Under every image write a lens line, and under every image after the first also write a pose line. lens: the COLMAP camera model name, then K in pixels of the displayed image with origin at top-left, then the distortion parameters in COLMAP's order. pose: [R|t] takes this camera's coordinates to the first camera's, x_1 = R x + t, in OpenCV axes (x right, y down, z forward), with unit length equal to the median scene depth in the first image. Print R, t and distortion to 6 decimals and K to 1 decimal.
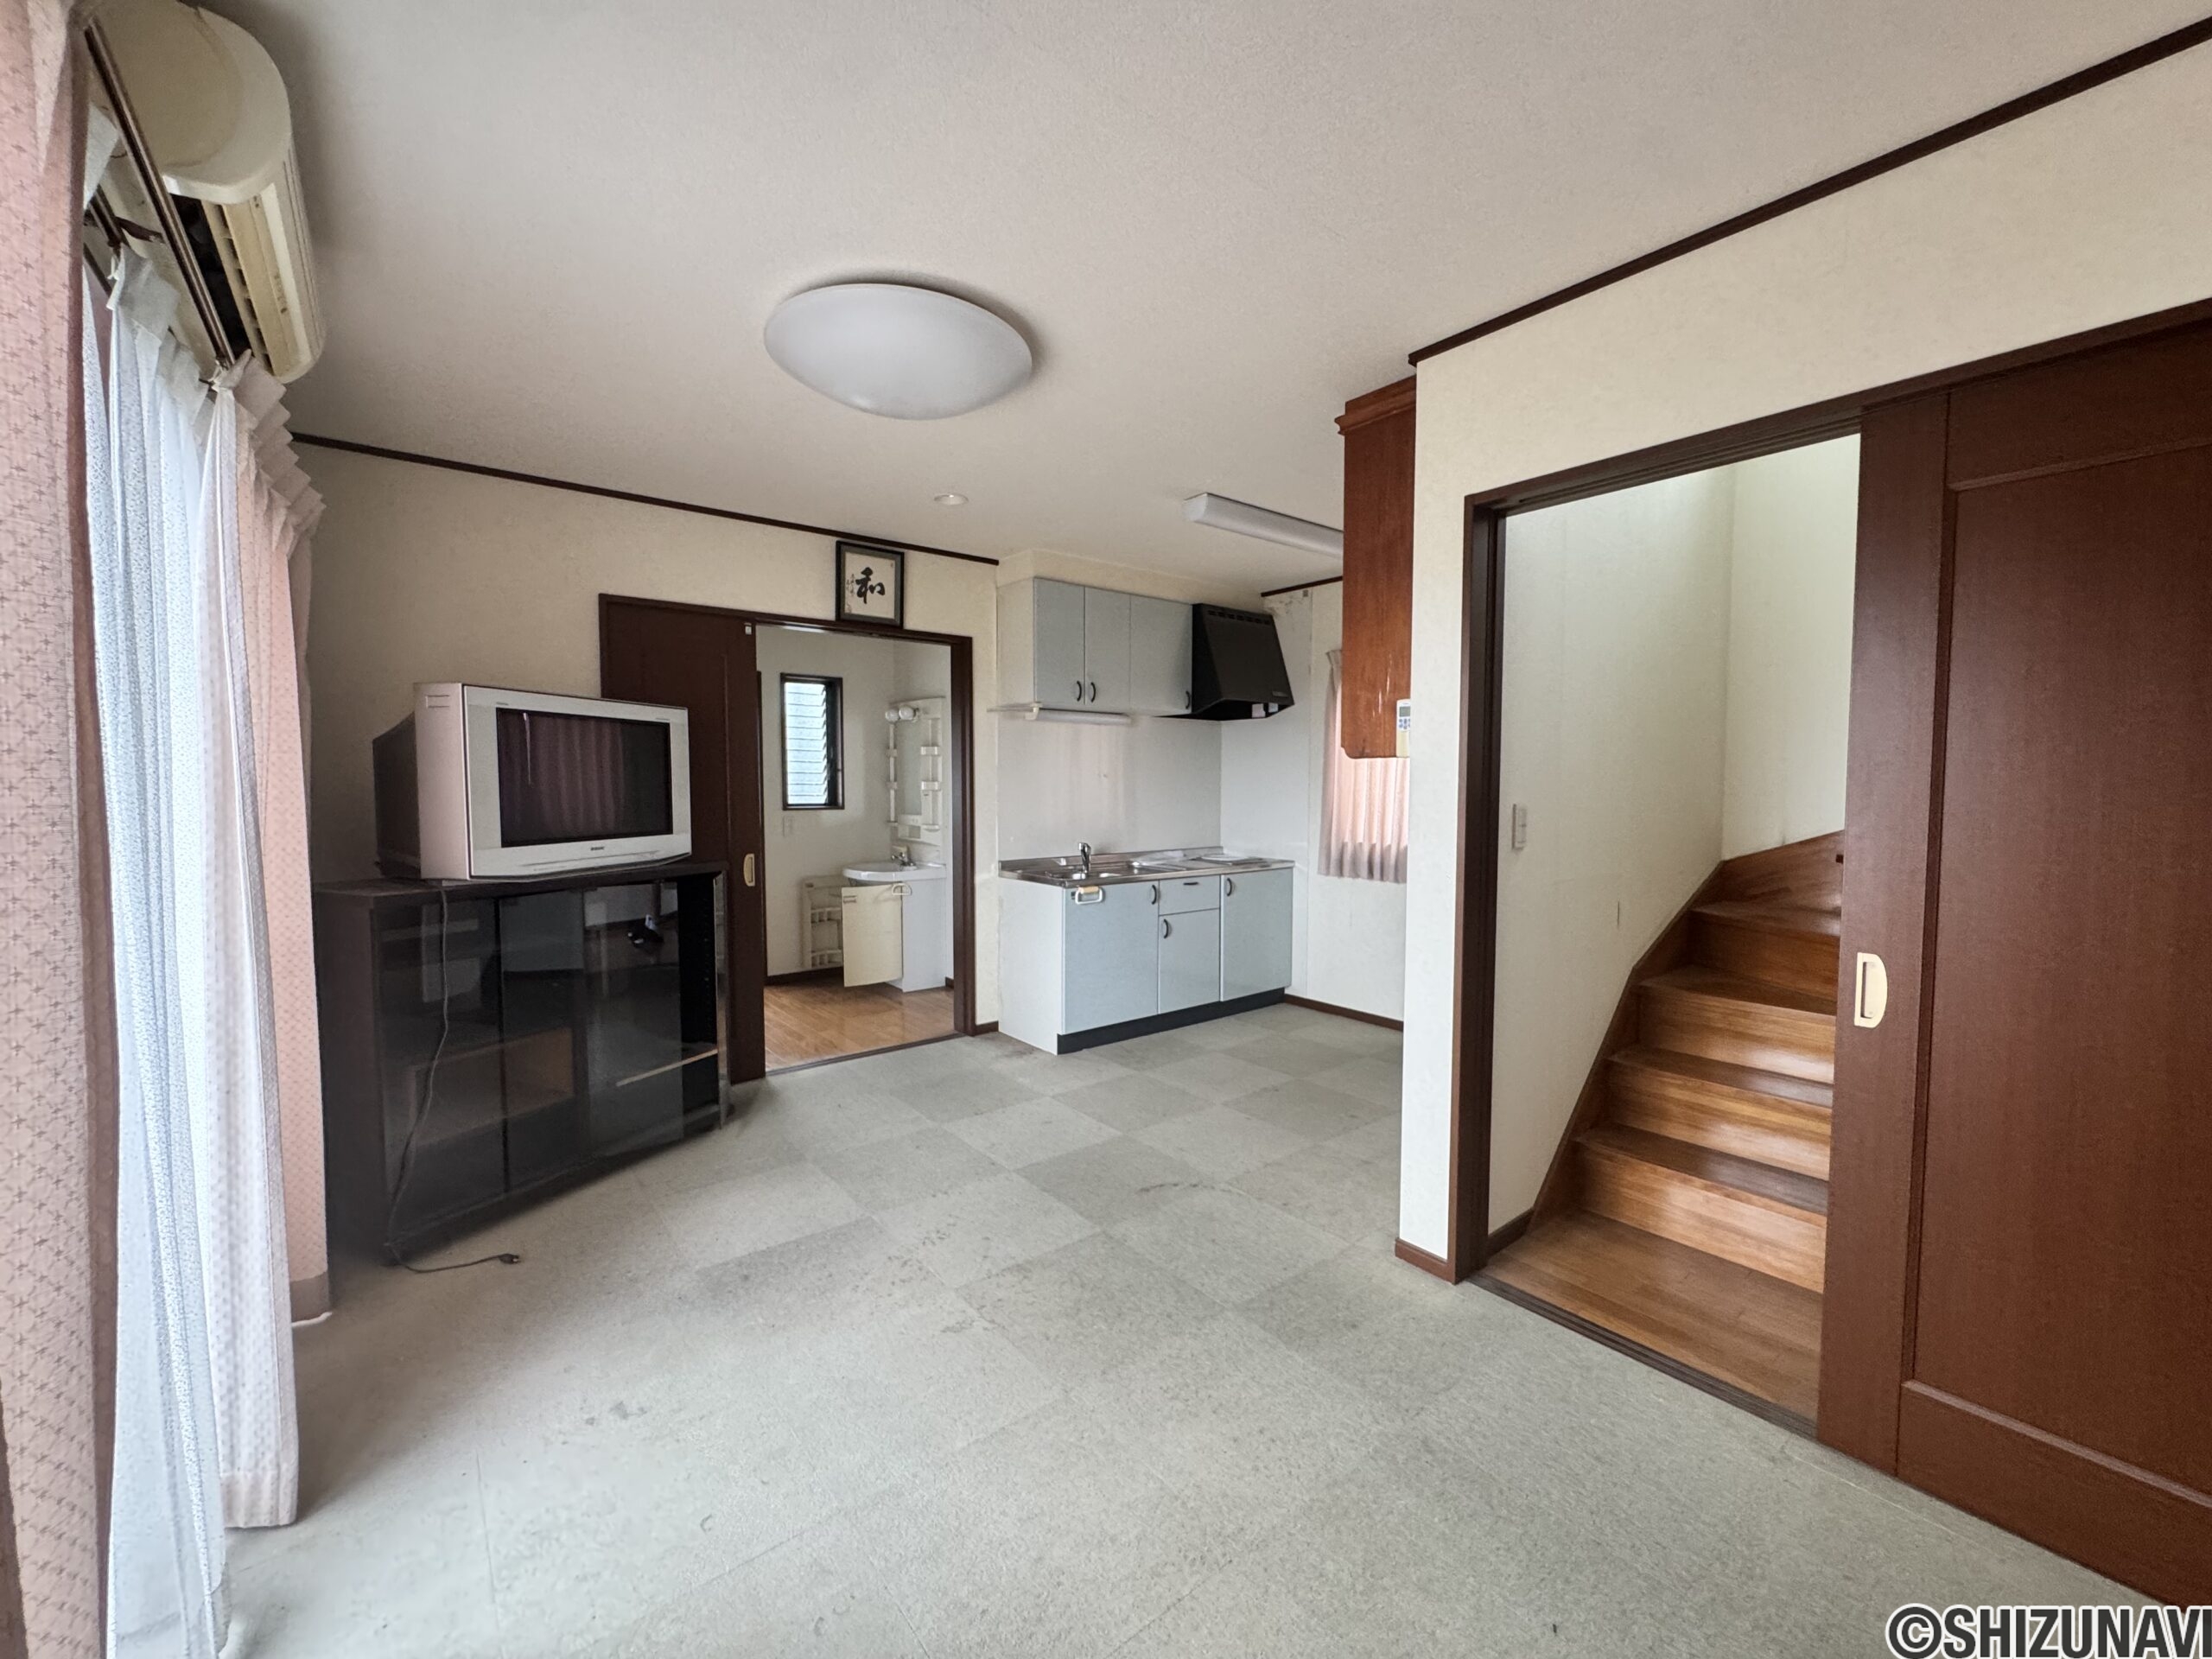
lens RADIAL K [[894.2, 0, 1106.0], [0, 894.2, 829.5], [0, 0, 1]] dist [-0.003204, 0.000444]
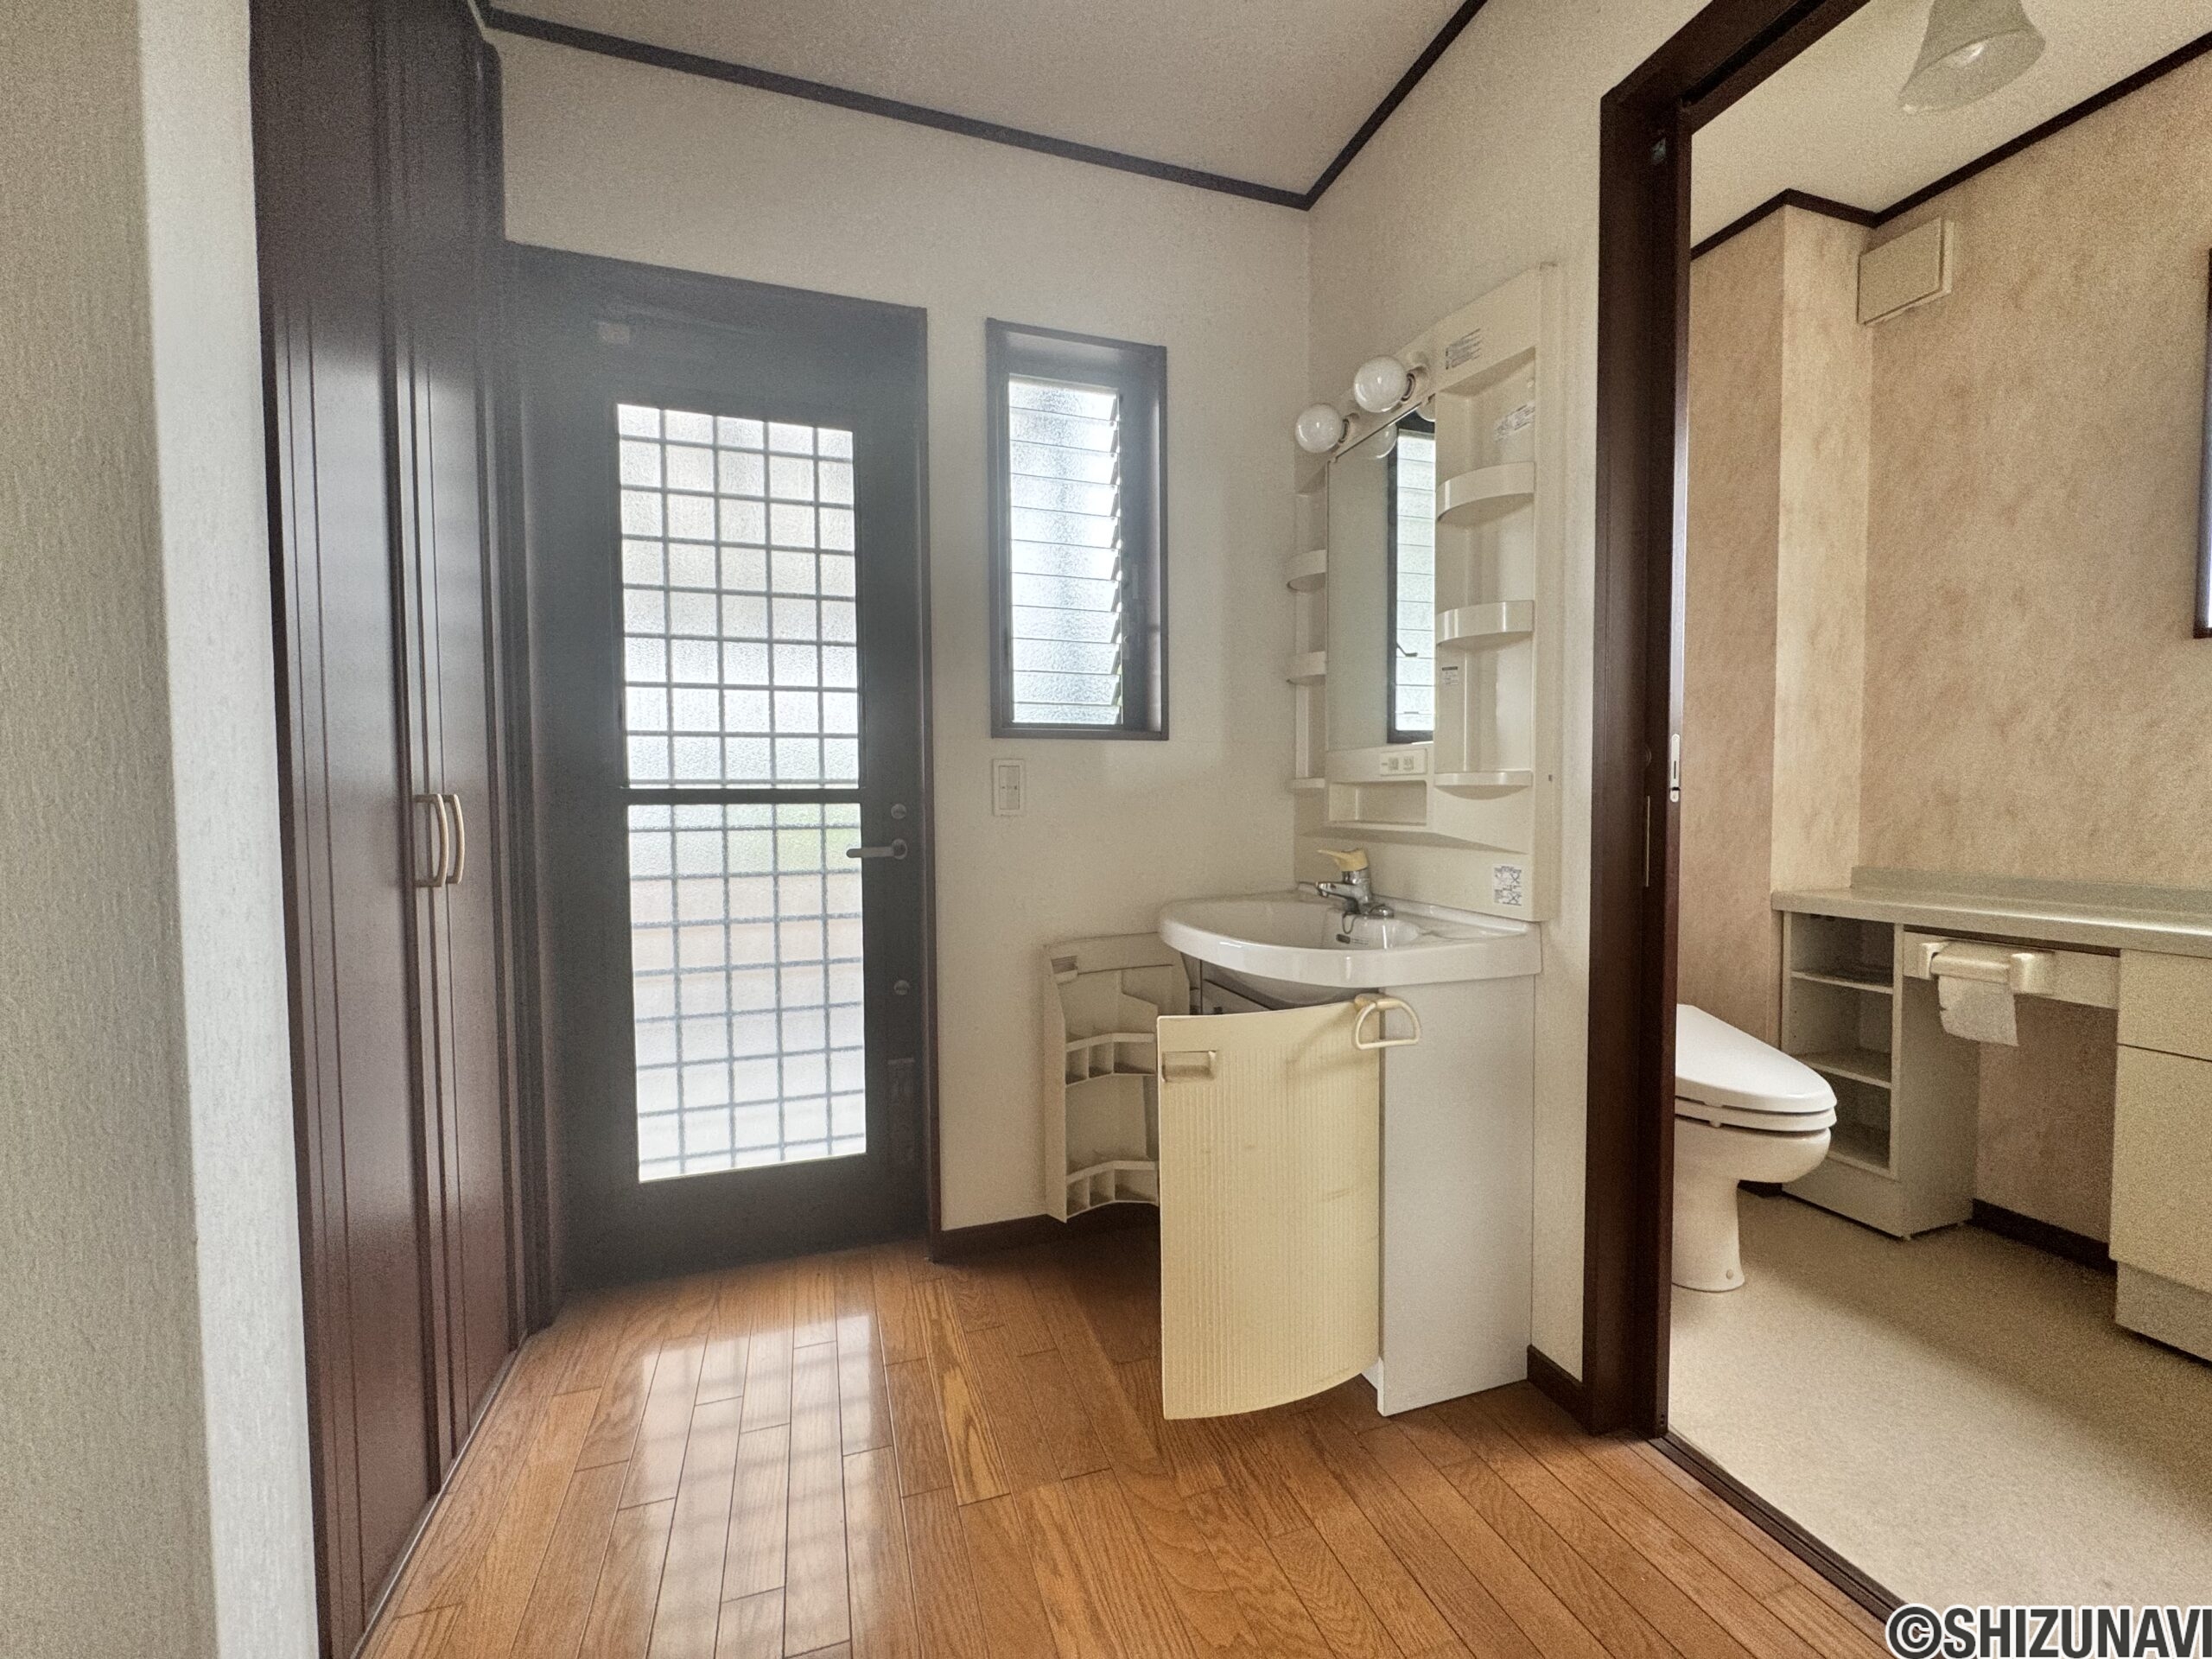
lens RADIAL K [[894.2, 0, 1106.0], [0, 894.2, 829.5], [0, 0, 1]] dist [-0.003204, 0.000444]
pose [[0.939736, 0.006958, -0.341829, -0.243622], [-0.010797, 0.999898, -0.009328, 0.018489], [0.341730, 0.012456, 0.939716, 0.827601]]
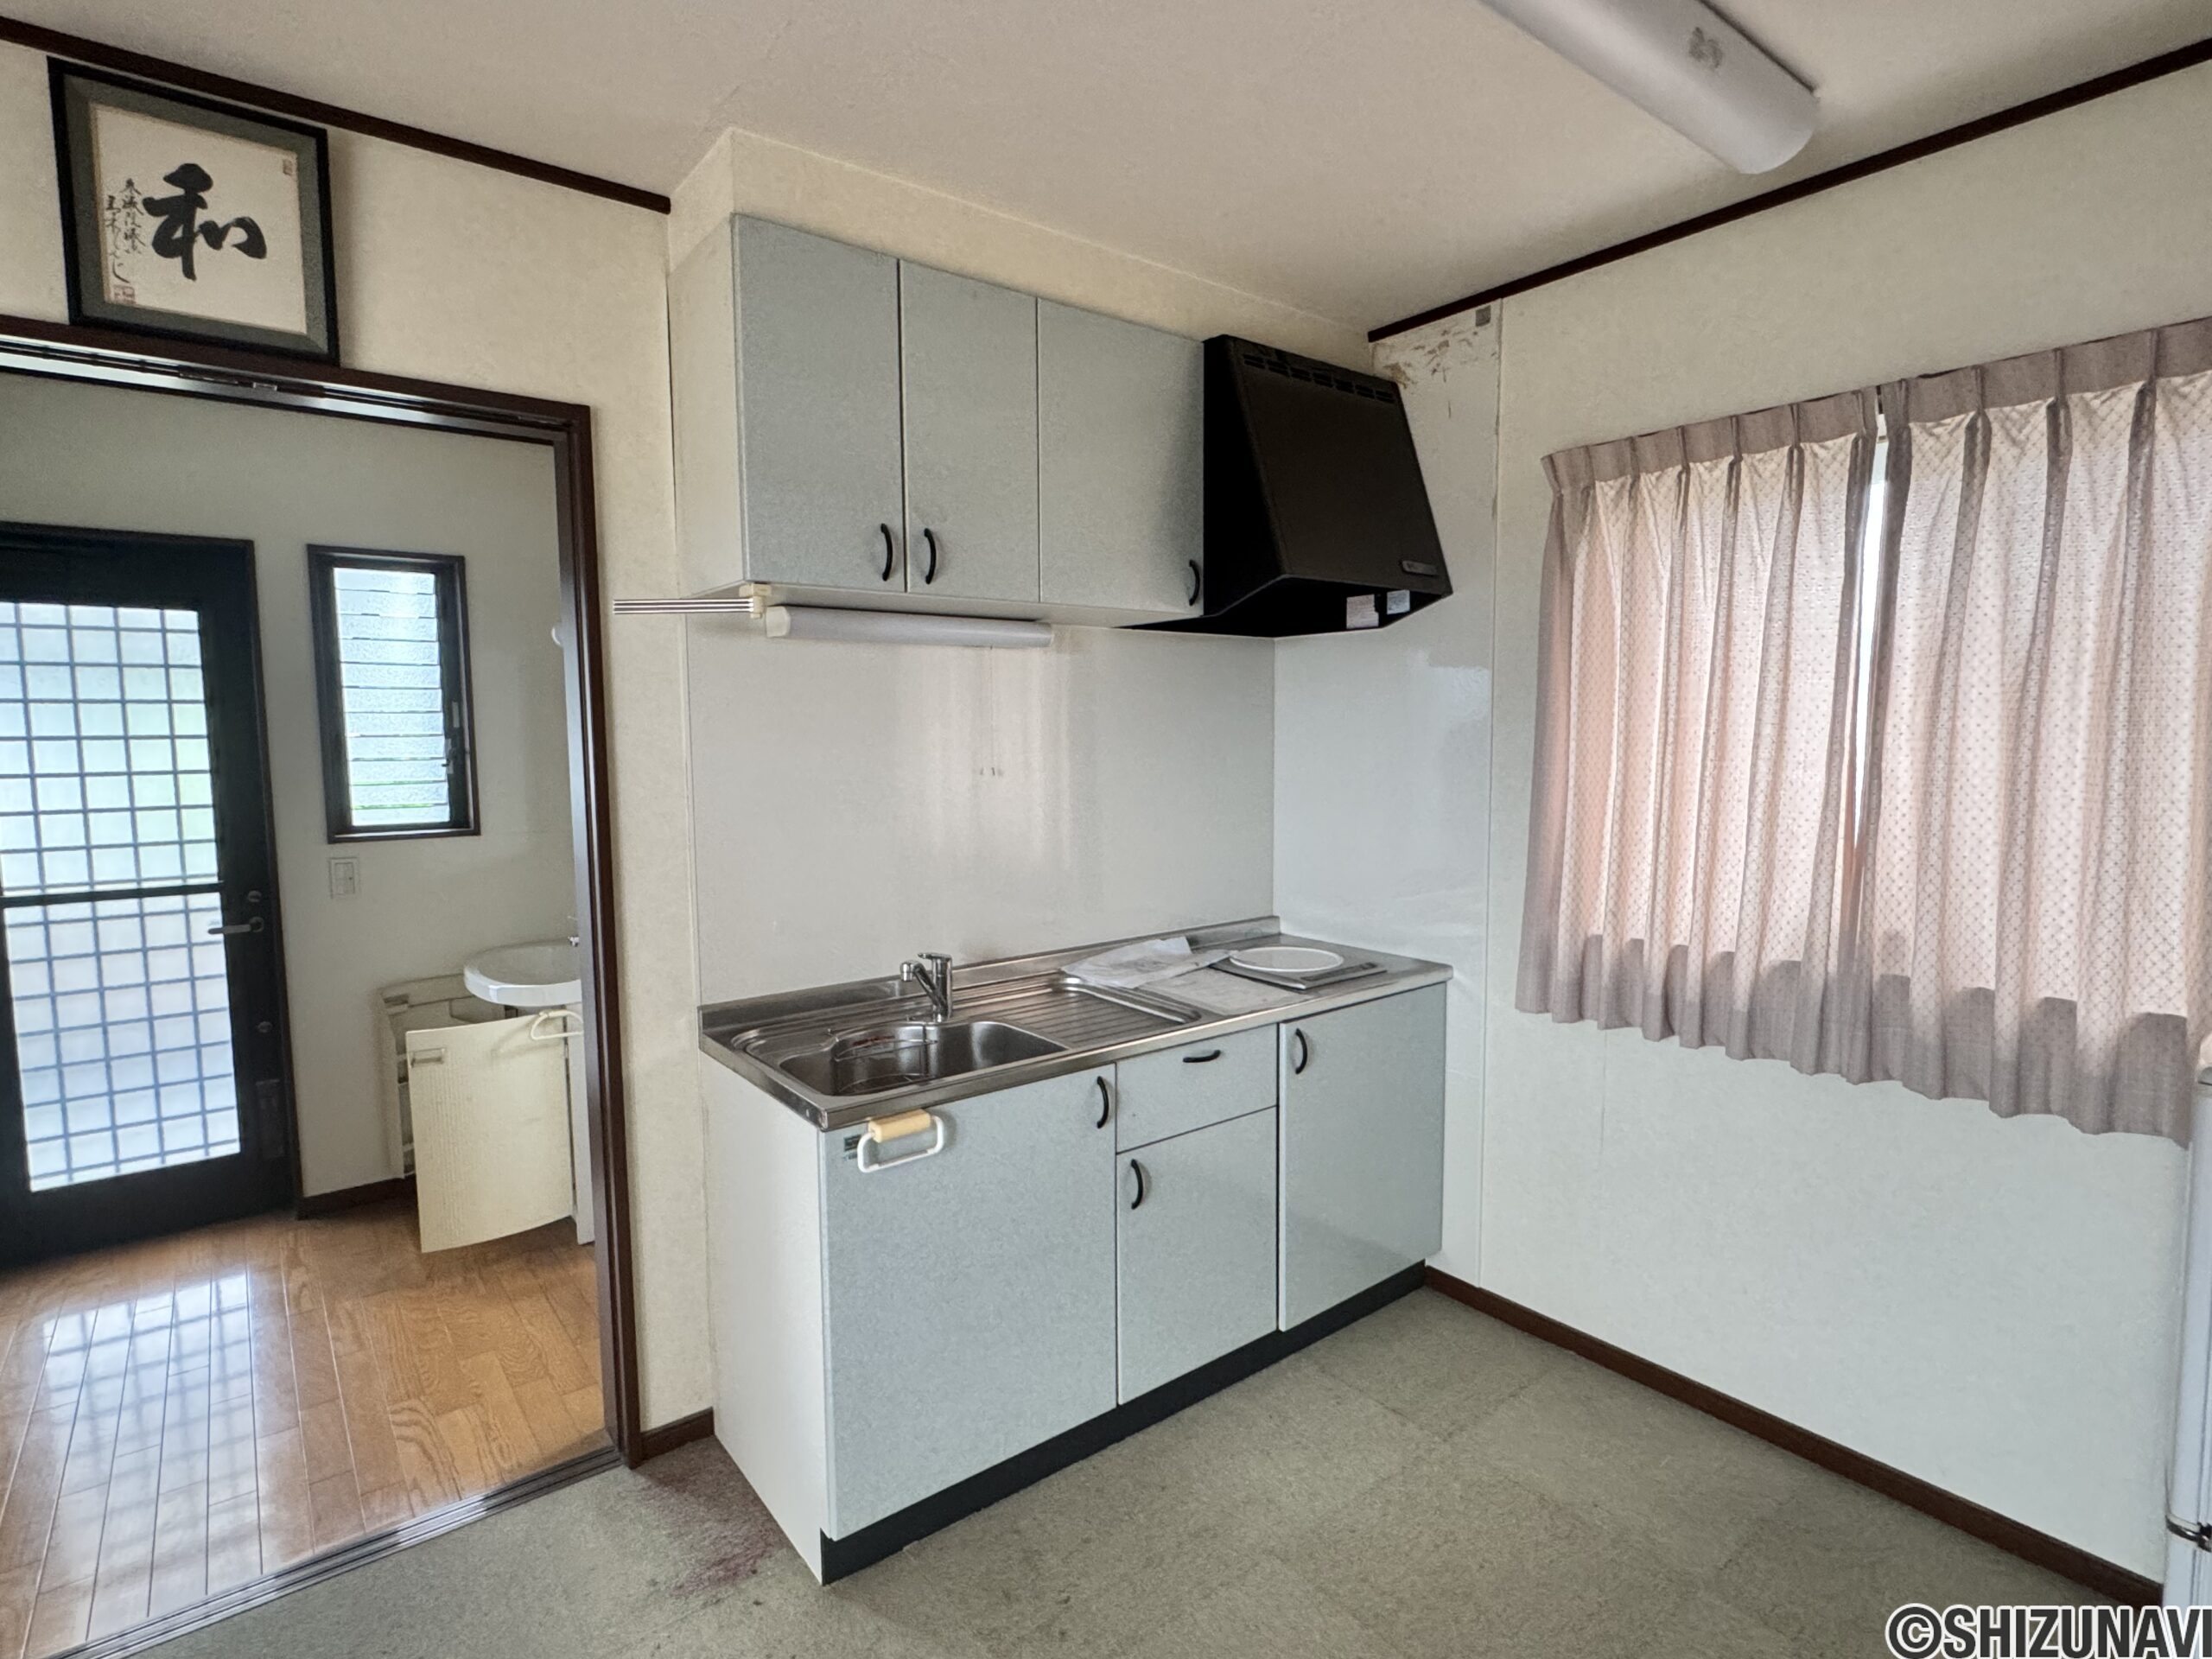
lens RADIAL K [[1139.5, 0, 1106.0], [0, 1139.5, 829.5], [0, 0, 1]] dist [-0.002109, 0.000050]
pose [[0.999912, -0.010015, -0.008726, 0.055928], [0.010311, 0.999348, 0.034598, -0.052681], [0.008374, -0.034685, 0.999363, 0.488118]]
